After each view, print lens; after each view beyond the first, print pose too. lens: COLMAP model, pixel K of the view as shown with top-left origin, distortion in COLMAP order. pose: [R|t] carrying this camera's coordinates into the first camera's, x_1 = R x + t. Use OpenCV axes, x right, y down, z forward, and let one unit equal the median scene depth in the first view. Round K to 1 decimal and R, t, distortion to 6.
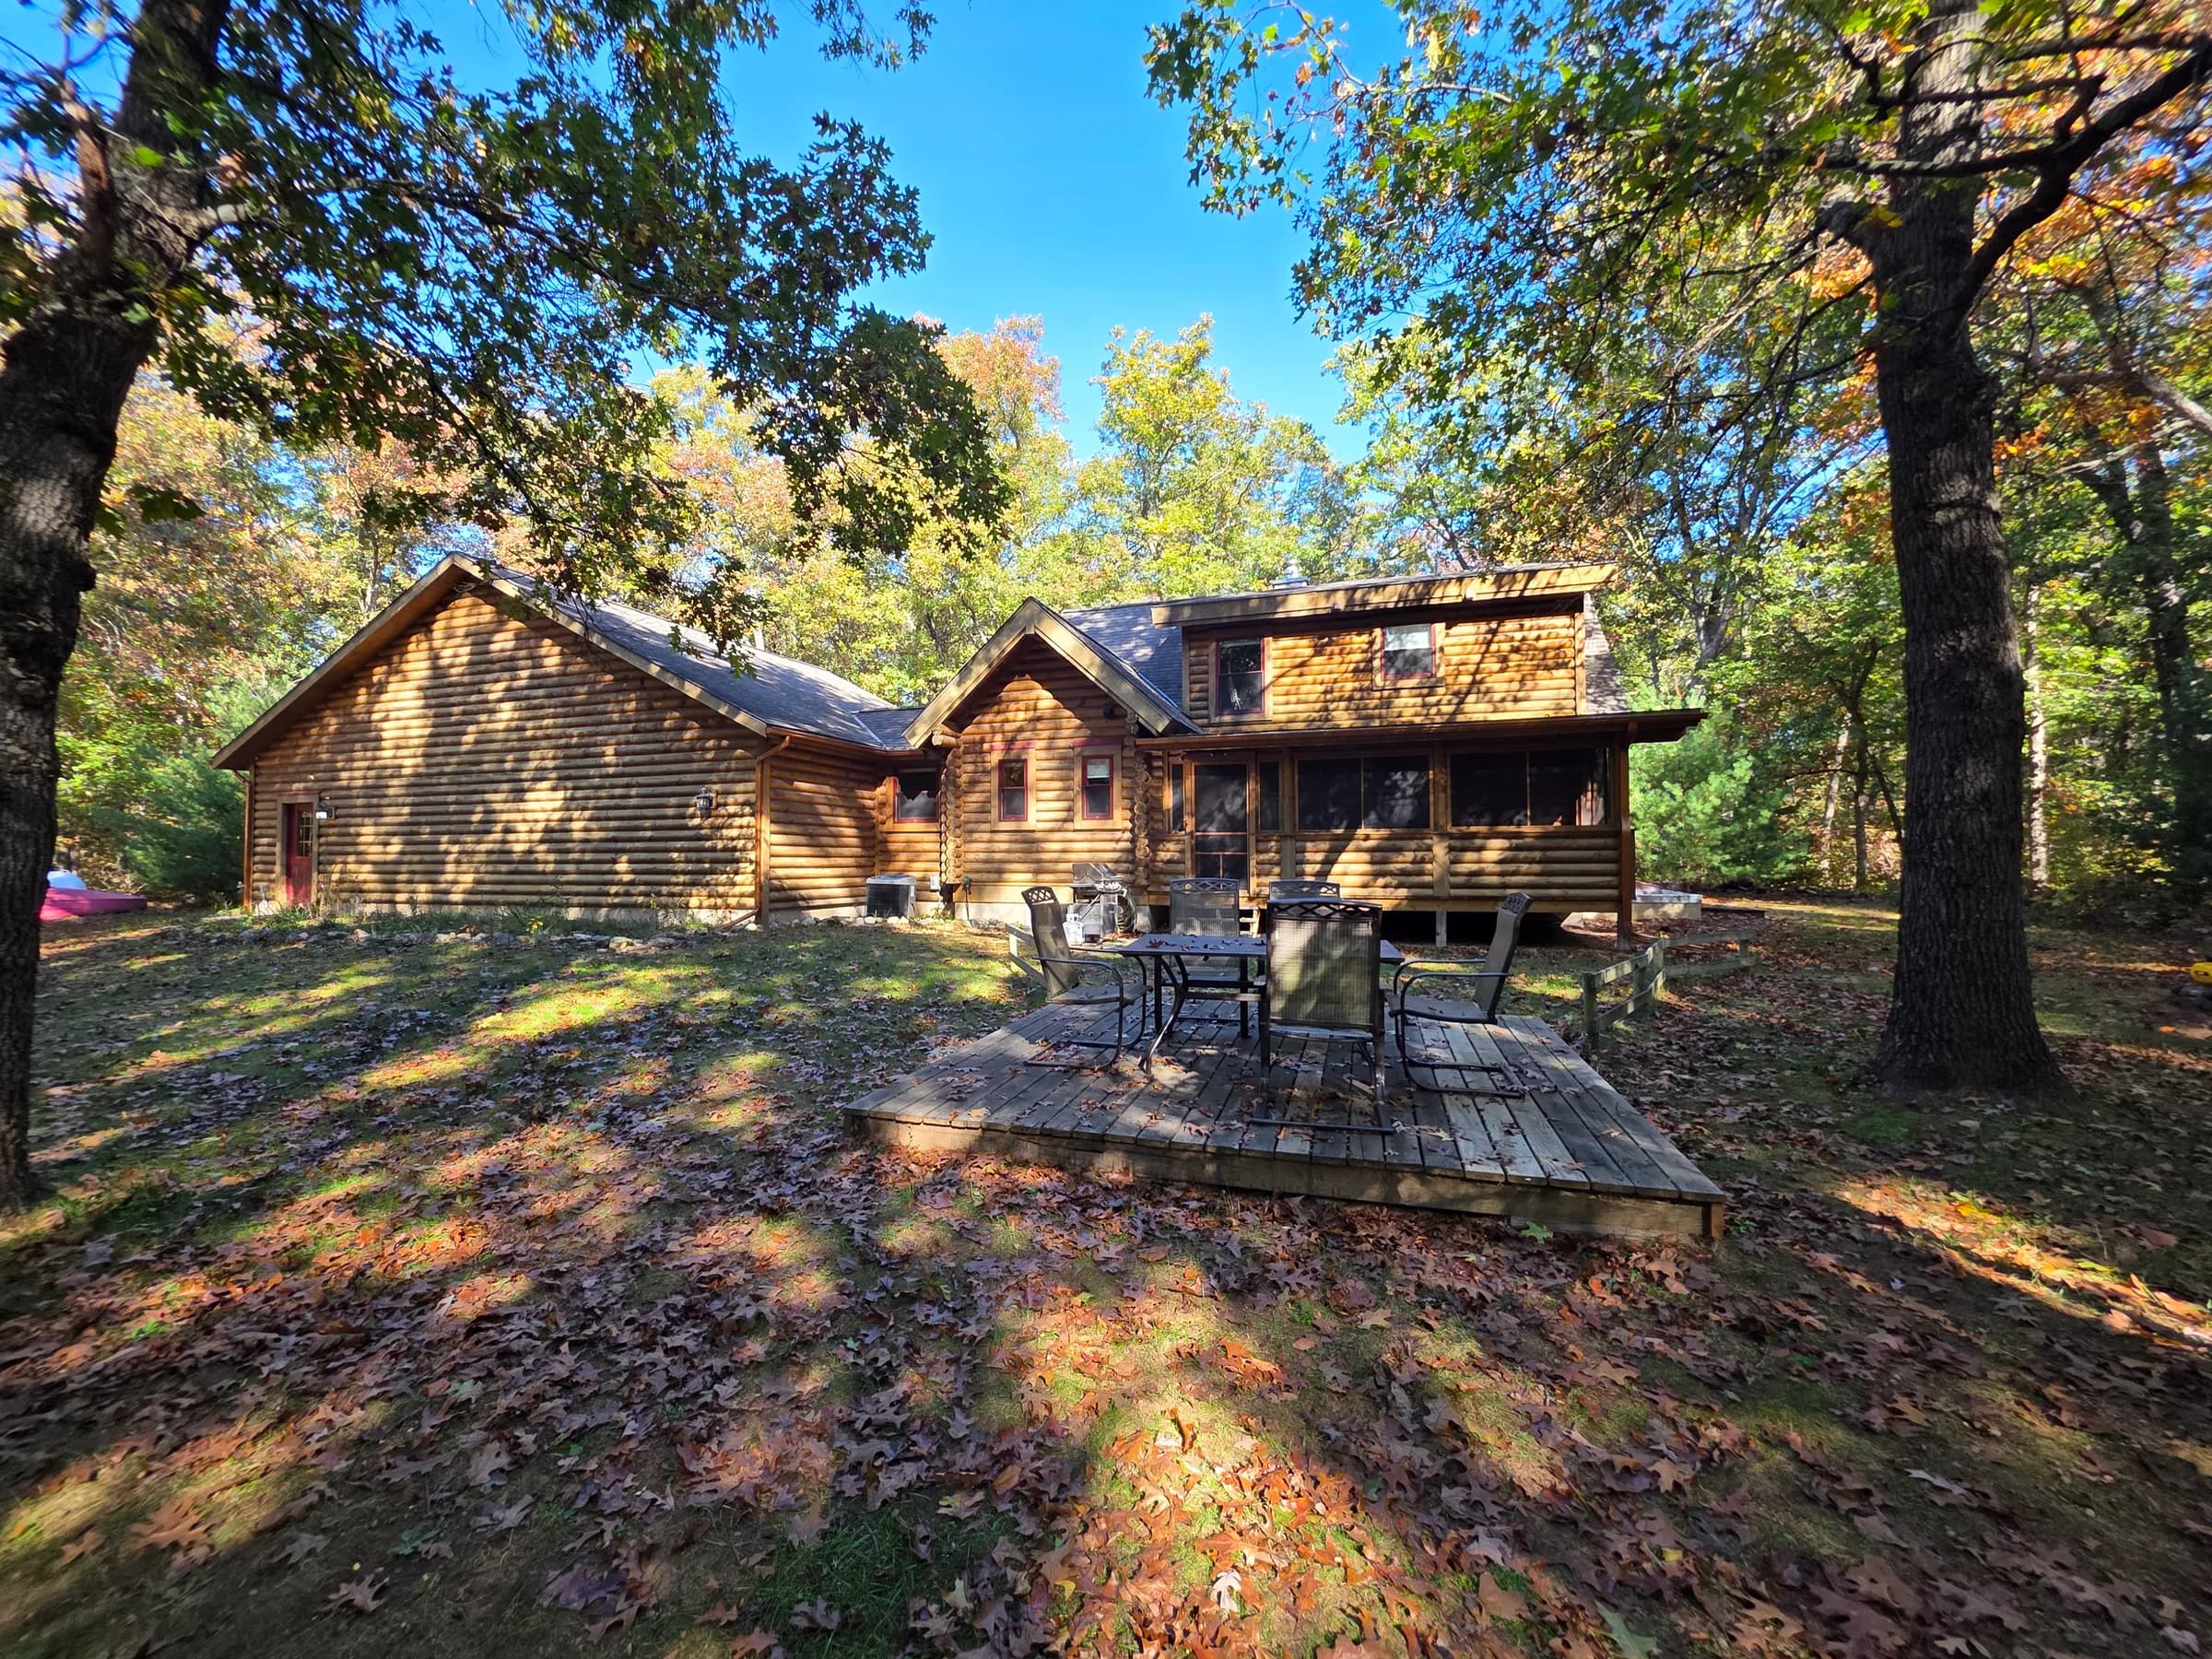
lens RADIAL K [[881.6, 0, 1103.3], [0, 881.6, 845.6], [0, 0, 1]] dist [0.002295, -0.000105]
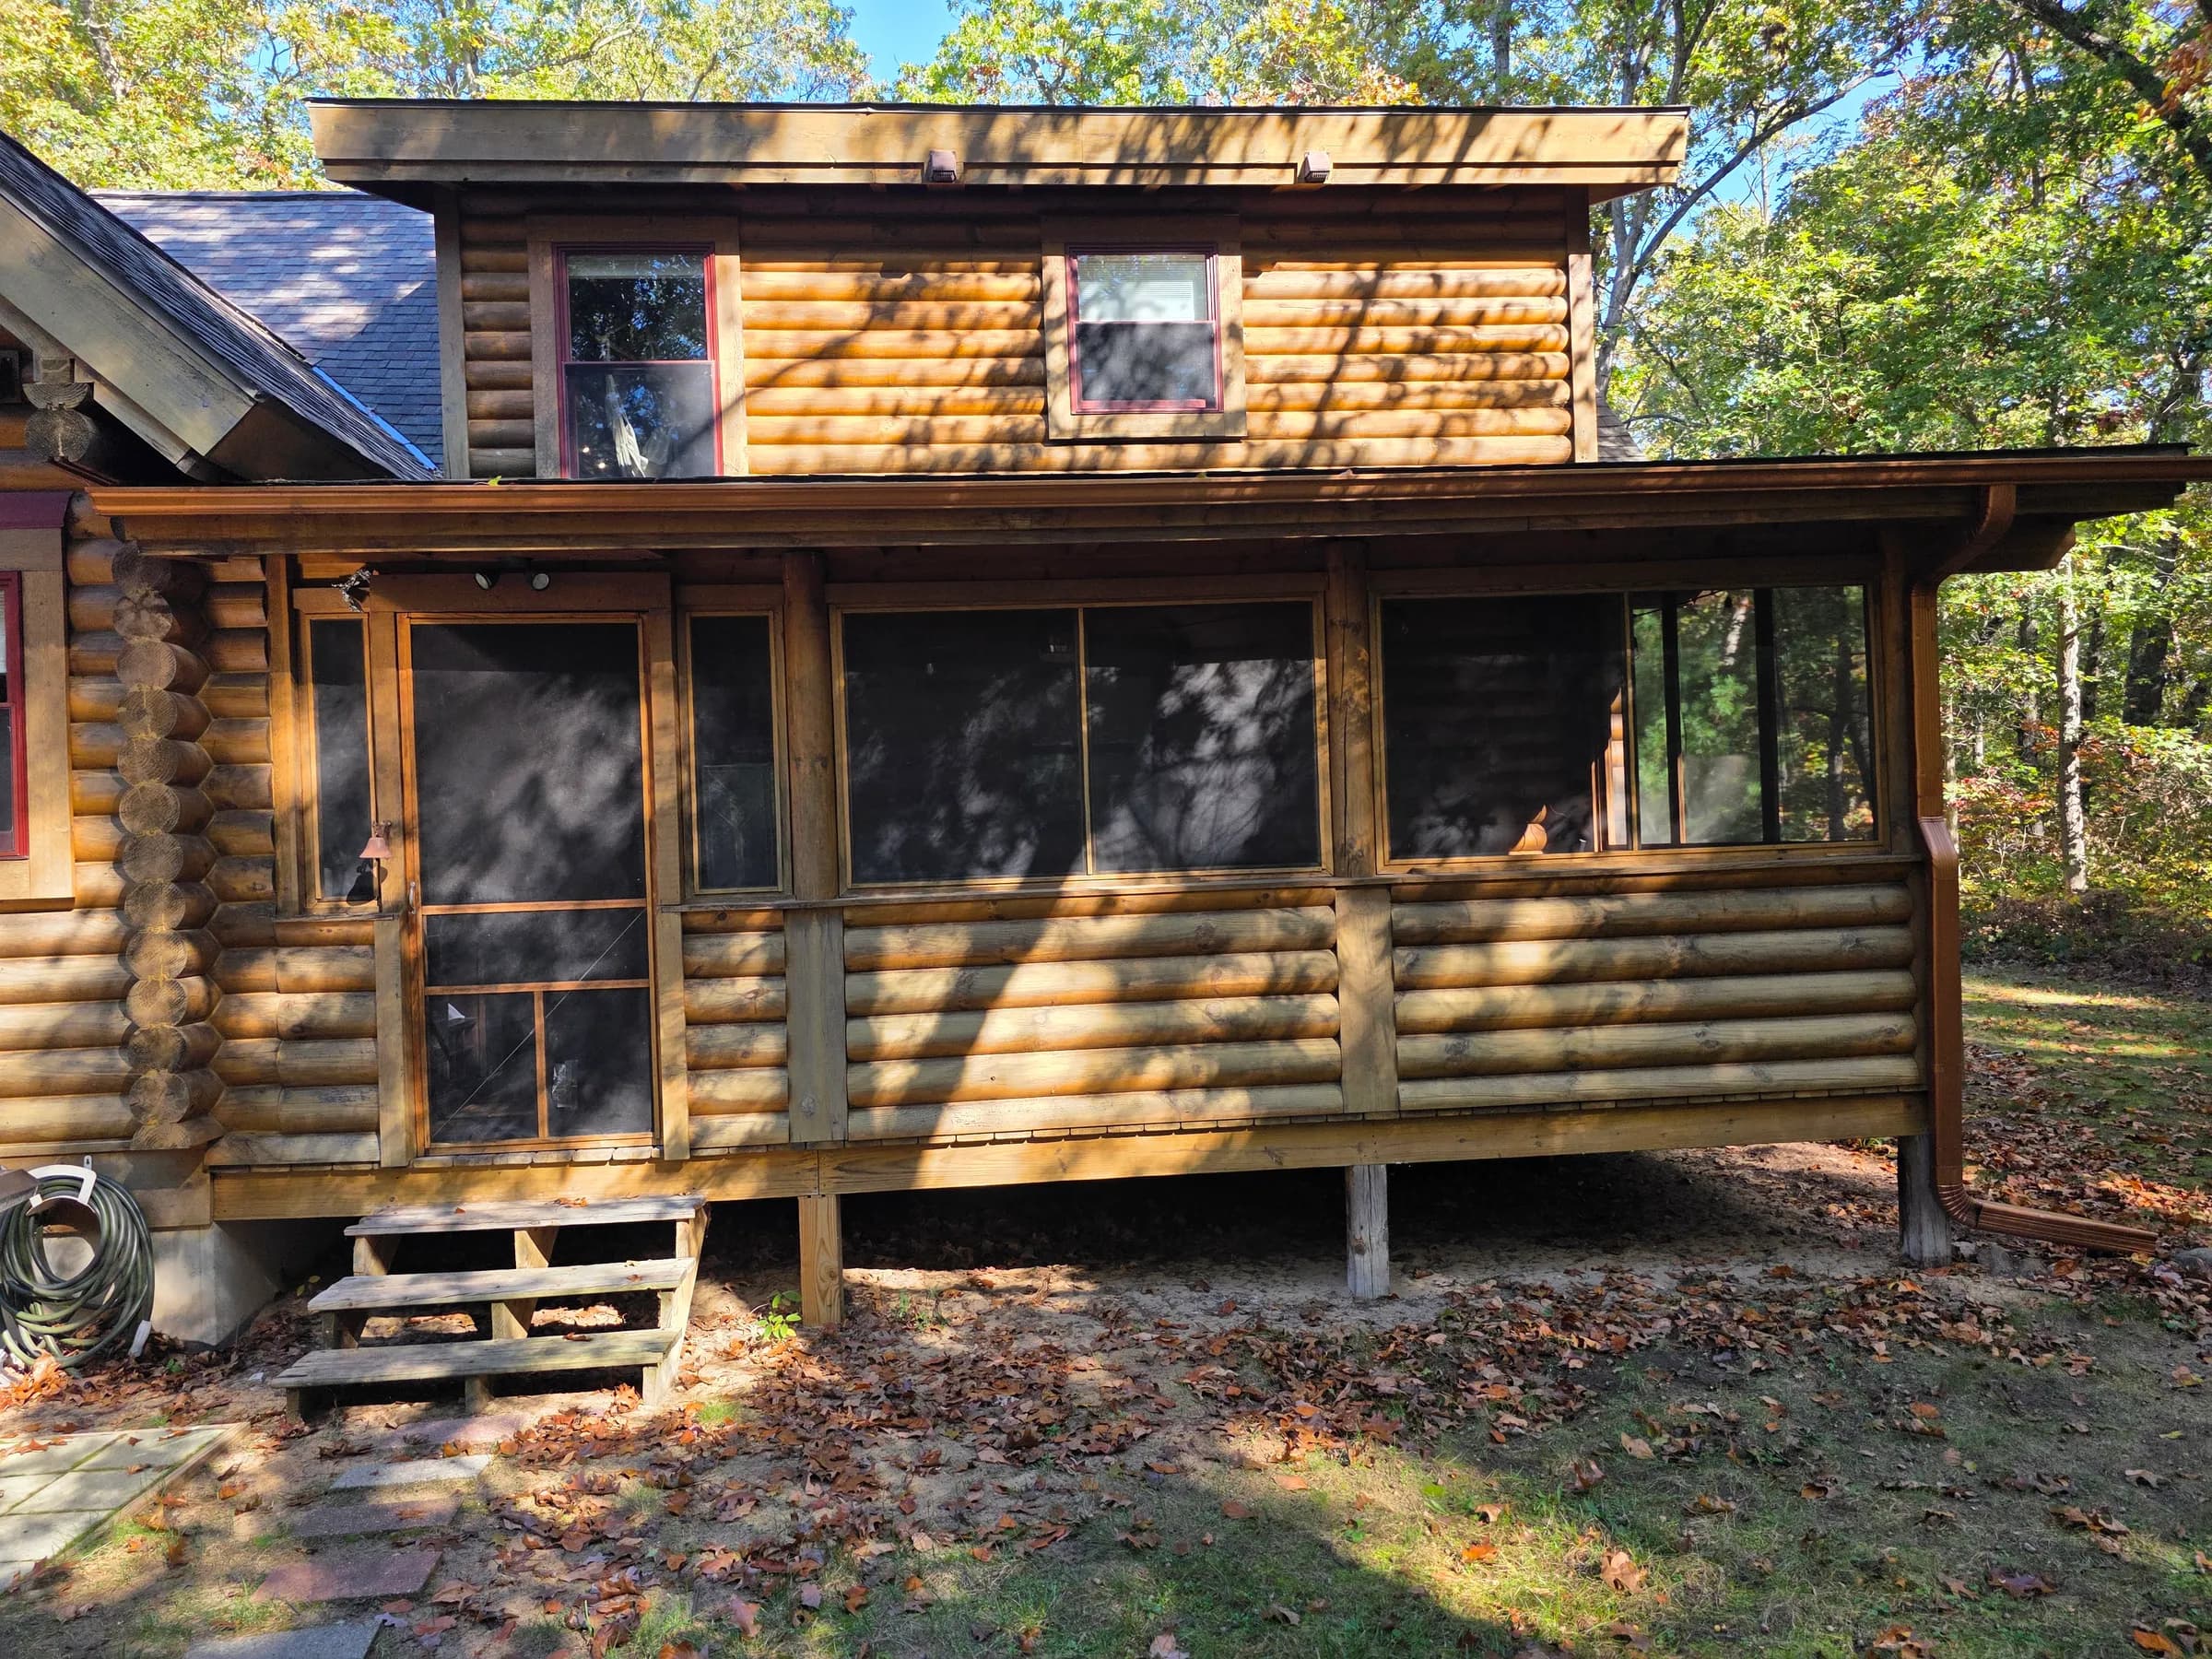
lens RADIAL K [[1486.2, 0, 1111.5], [0, 1486.2, 836.6], [0, 0, 1]] dist [0.039997, -0.029136]
pose [[0.915840, -0.024387, 0.400802, 0.106338], [0.027585, 0.999617, -0.002210, -0.025687], [-0.400595, 0.013080, 0.916162, 0.516098]]
